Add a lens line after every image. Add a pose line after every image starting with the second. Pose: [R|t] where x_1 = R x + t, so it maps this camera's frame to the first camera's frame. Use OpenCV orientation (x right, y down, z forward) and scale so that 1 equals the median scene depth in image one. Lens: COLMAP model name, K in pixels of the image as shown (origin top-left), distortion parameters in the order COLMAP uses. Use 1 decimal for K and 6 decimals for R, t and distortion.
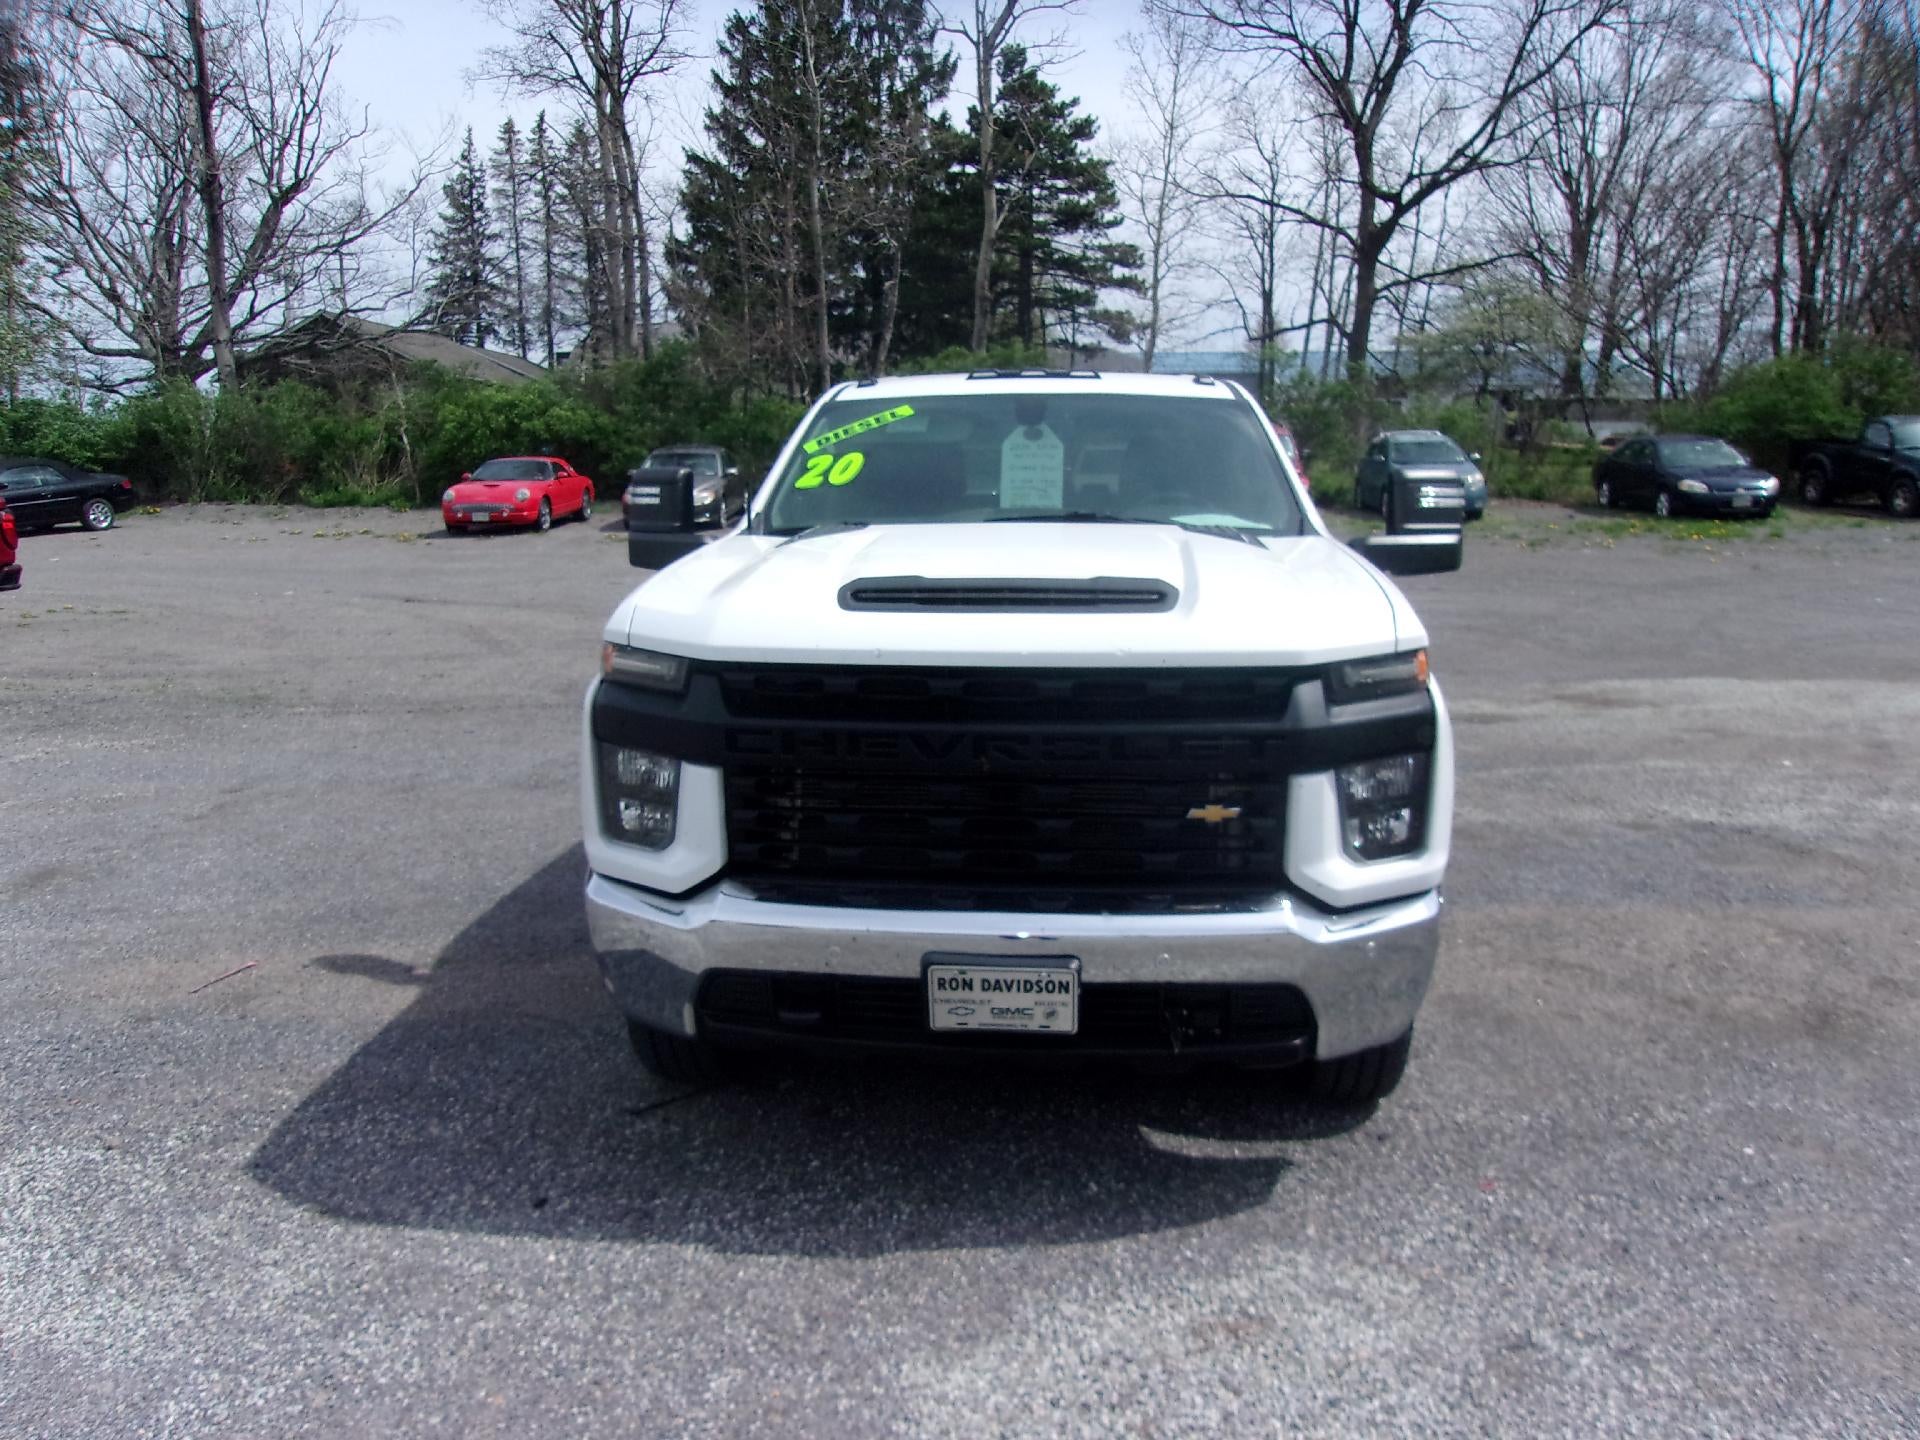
lens RADIAL K [[1581.0, 0, 964.9], [0, 1581.0, 730.9], [0, 0, 1]] dist [-0.041878, 0.131776]
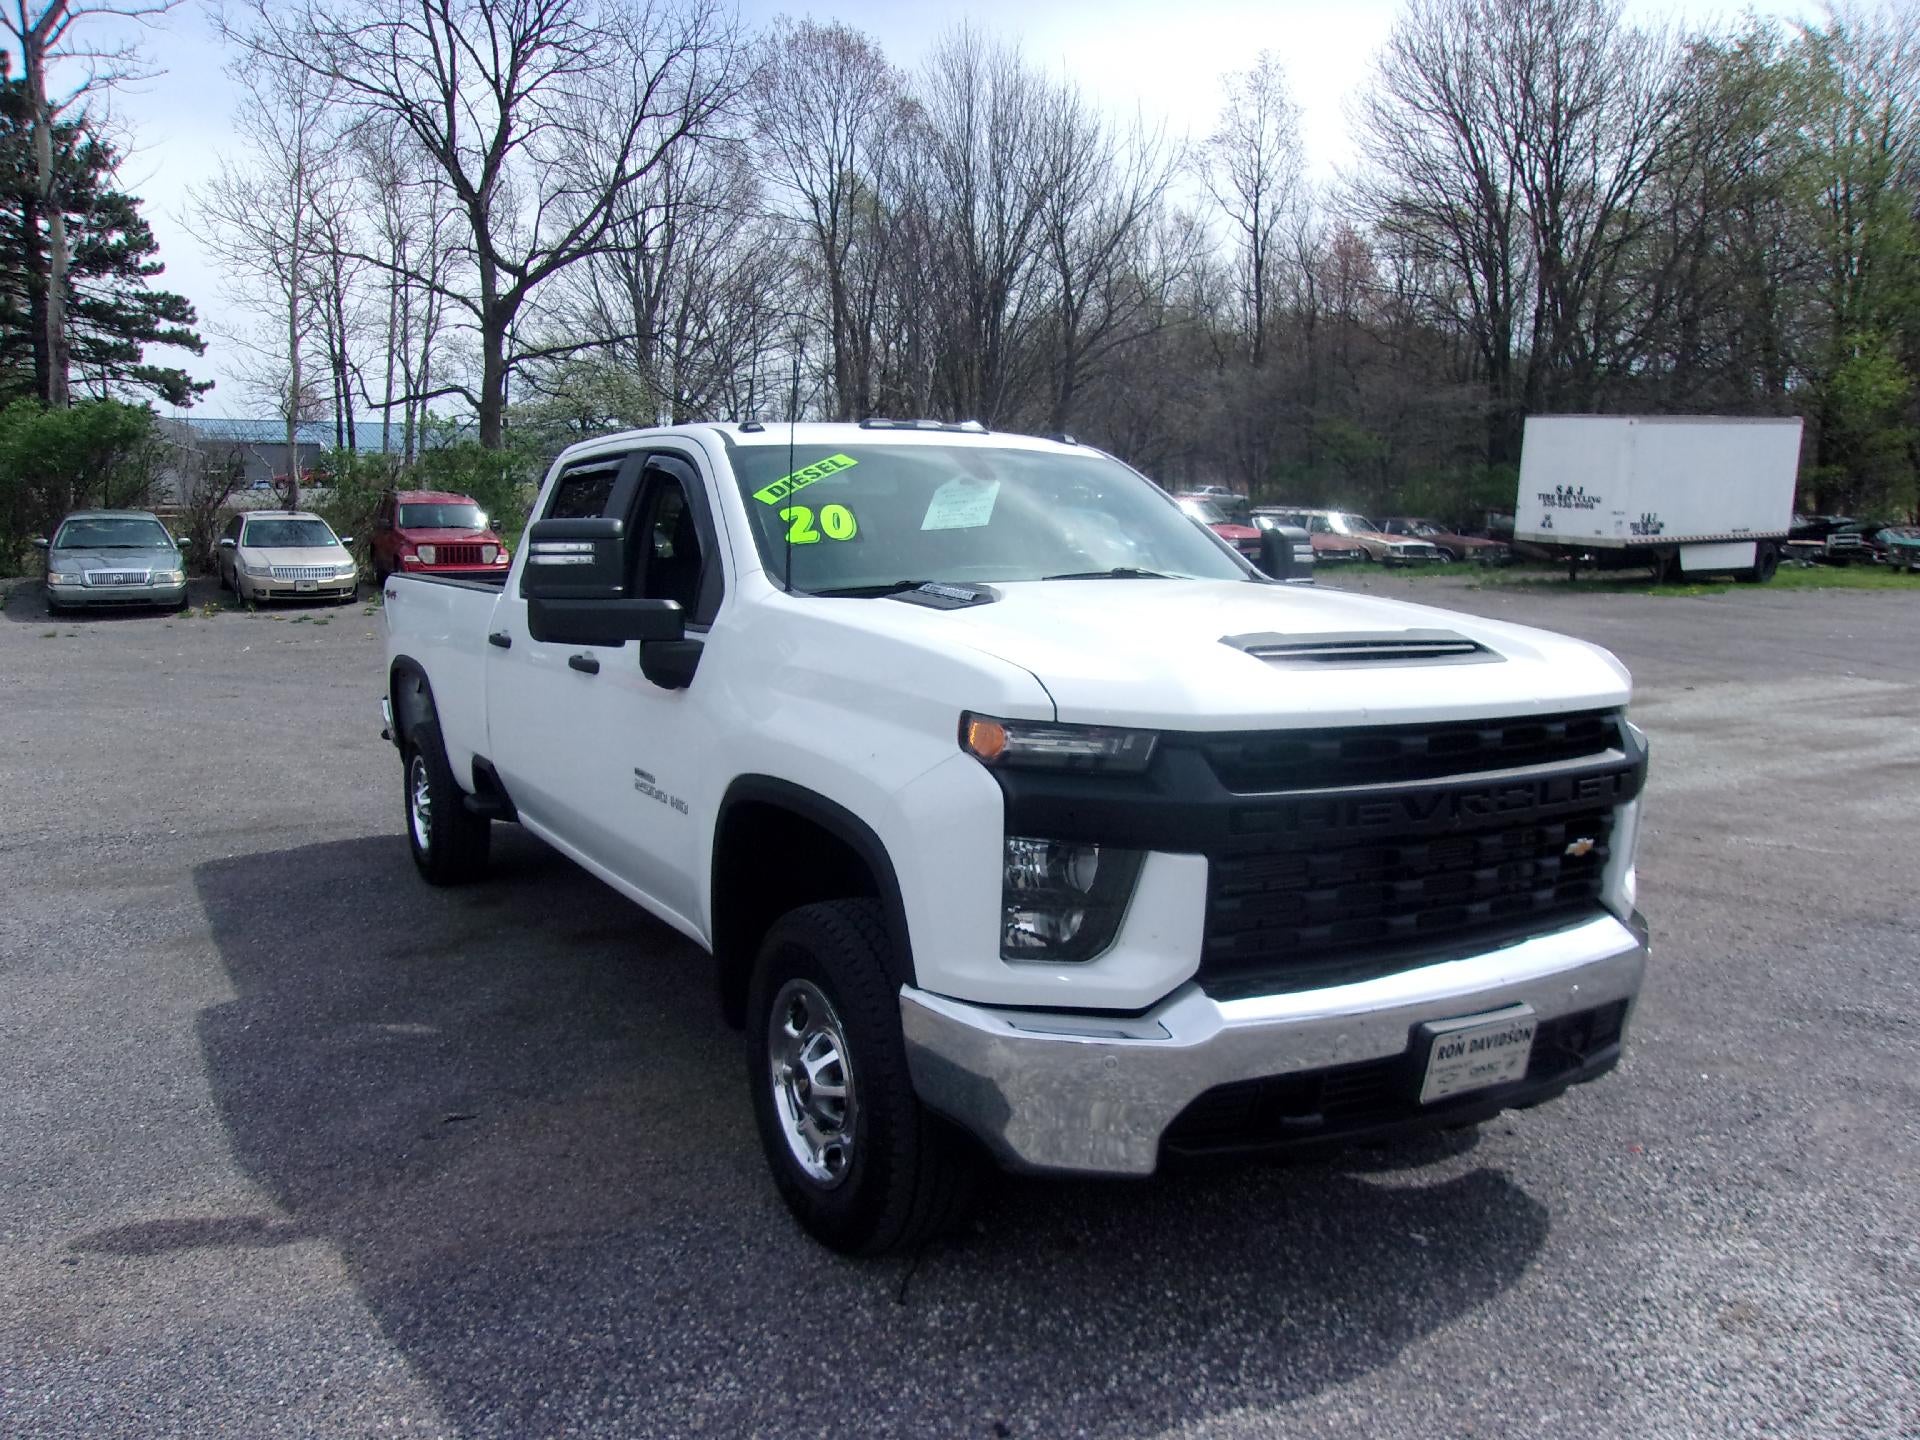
lens RADIAL K [[1581.0, 0, 964.9], [0, 1581.0, 730.9], [0, 0, 1]] dist [-0.041878, 0.131776]
pose [[0.825444, -0.072950, 0.559750, -0.073432], [0.099230, 0.994925, -0.016666, -0.004120], [-0.555693, 0.069301, 0.828494, 0.034085]]
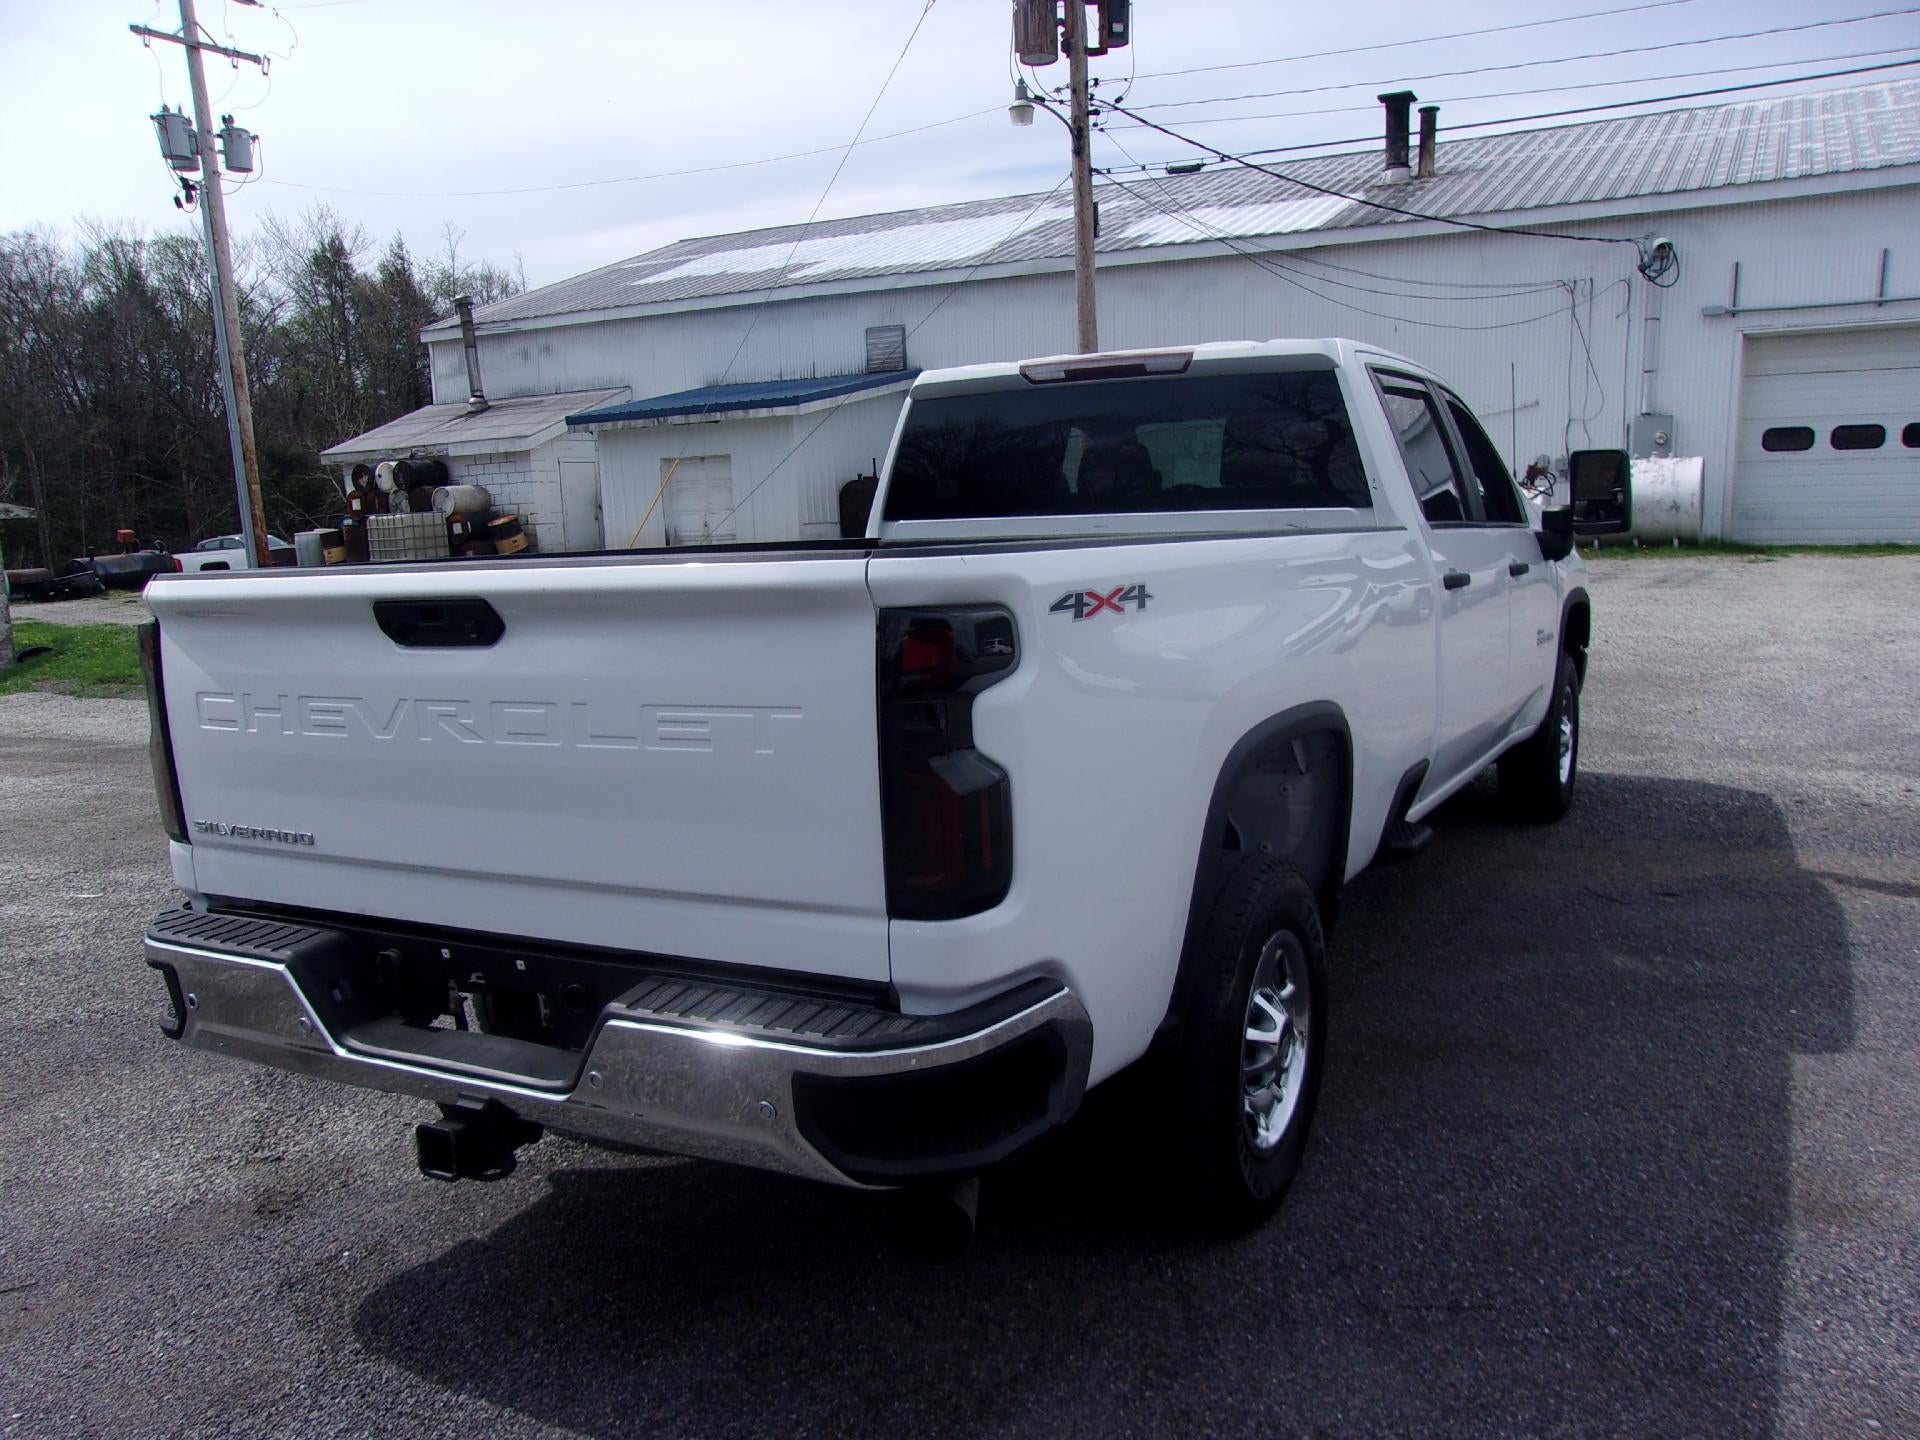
lens RADIAL K [[1581.0, 0, 964.9], [0, 1581.0, 730.9], [0, 0, 1]] dist [-0.041878, 0.131776]
pose [[-0.913000, -0.024533, 0.407221, -0.036967], [0.110619, 0.945907, 0.304997, -0.052318], [-0.392676, 0.323509, -0.860900, 0.331190]]
